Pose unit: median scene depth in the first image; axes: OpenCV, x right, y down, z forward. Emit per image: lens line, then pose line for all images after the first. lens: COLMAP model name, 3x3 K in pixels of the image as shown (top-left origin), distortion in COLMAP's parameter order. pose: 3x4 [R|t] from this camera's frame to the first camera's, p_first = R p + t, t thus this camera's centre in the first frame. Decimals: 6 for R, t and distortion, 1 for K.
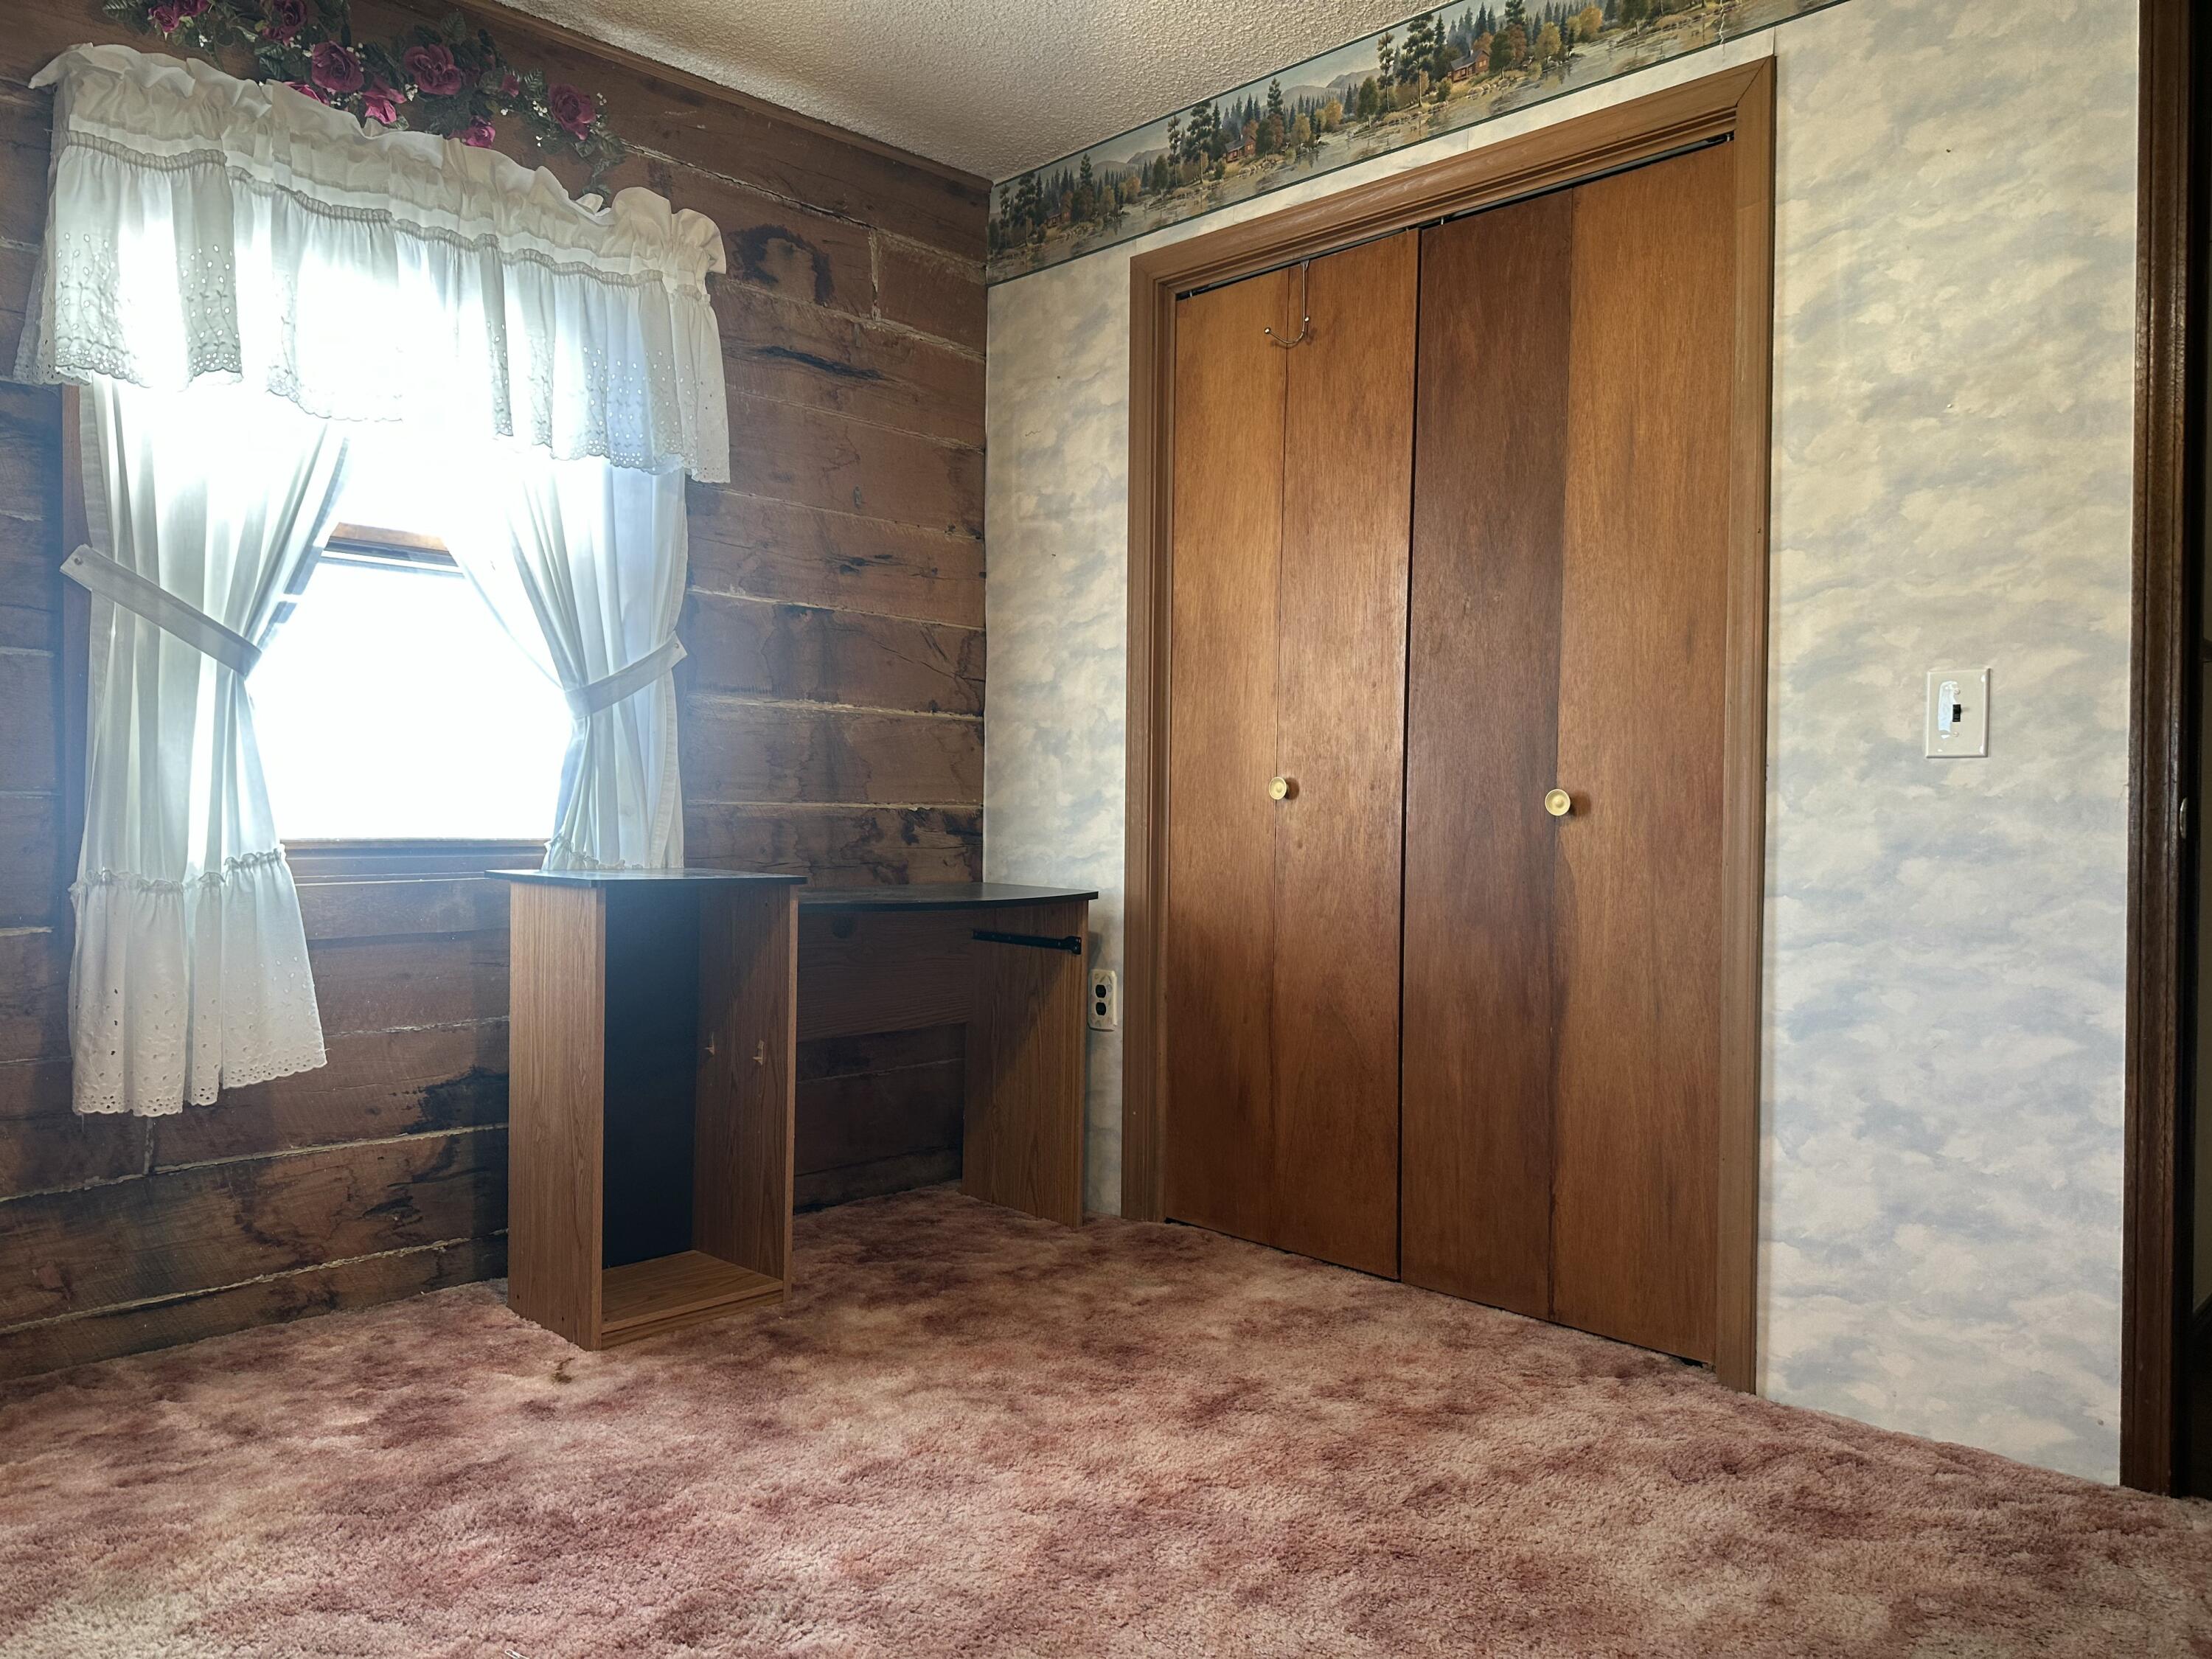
lens RADIAL K [[1562.3, 0, 1106.0], [0, 1562.3, 829.5], [0, 0, 1]] dist [0.001063, -0.033374]
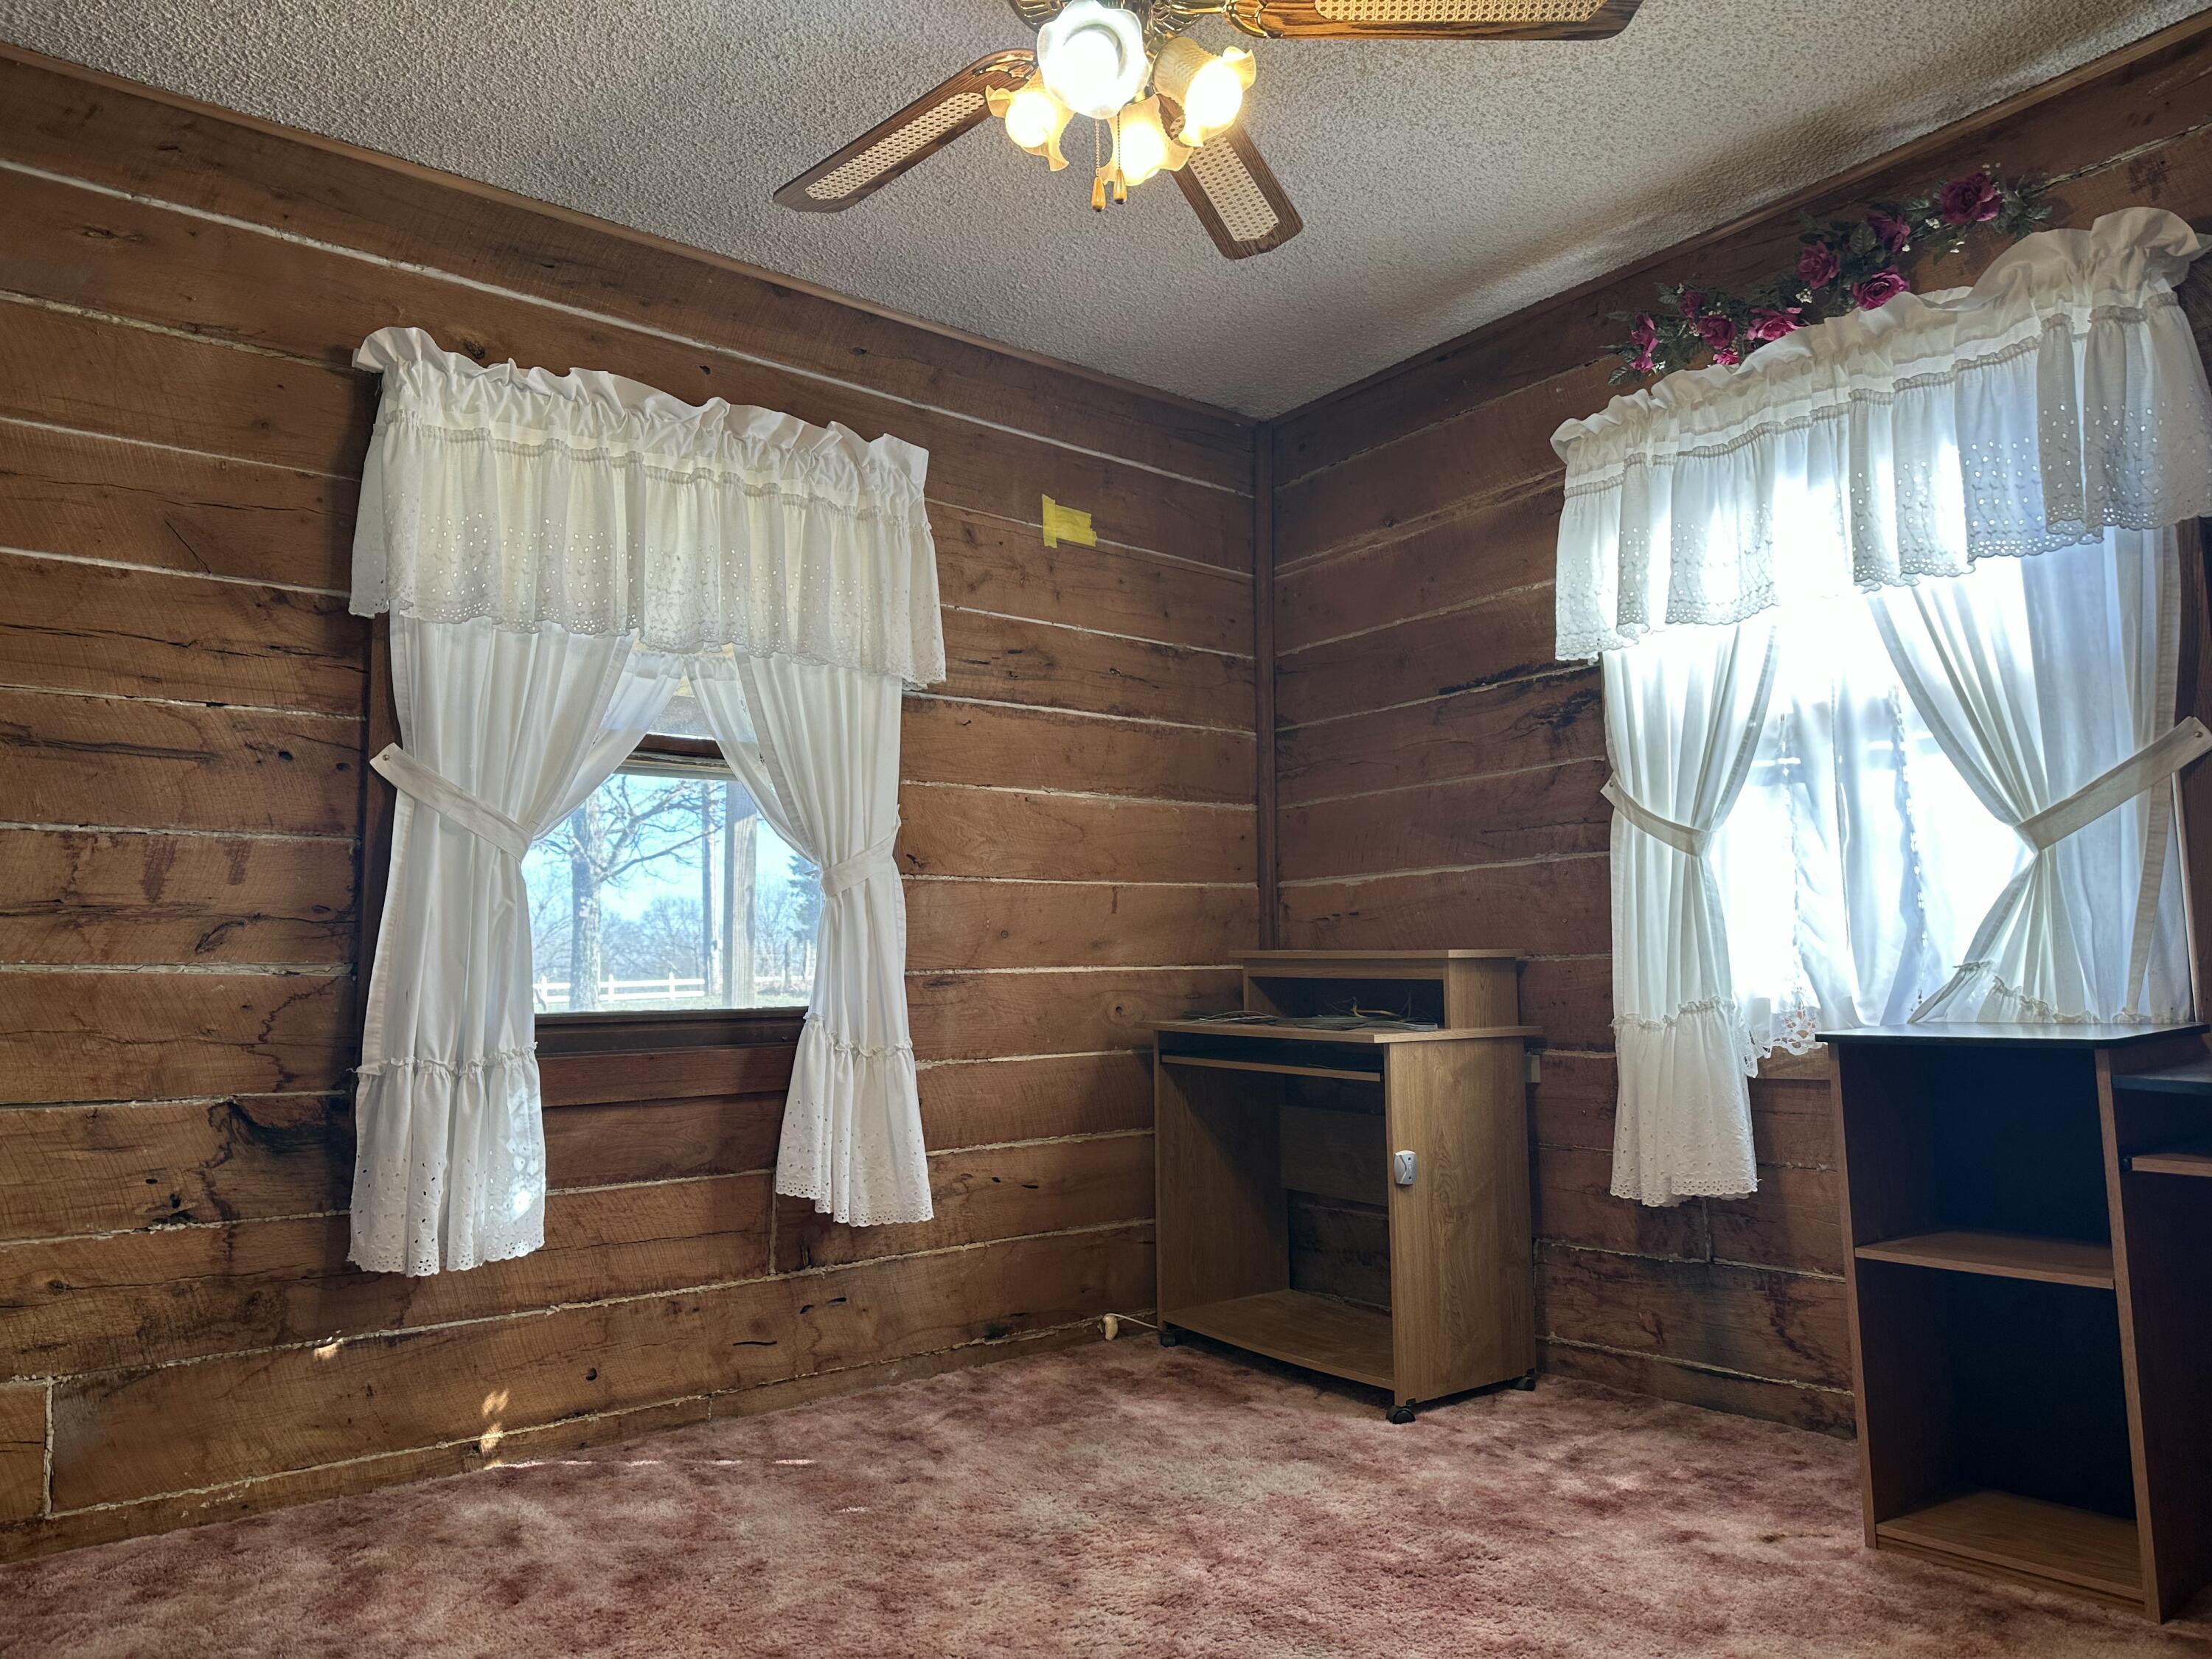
lens RADIAL K [[1543.8, 0, 1114.1], [0, 1543.8, 837.5], [0, 0, 1]] dist [0.067693, -0.067672]
pose [[-0.135492, -0.094519, -0.986260, 0.739446], [0.014002, 0.995157, -0.097296, 0.000202], [0.990680, -0.026992, -0.133512, 0.739398]]
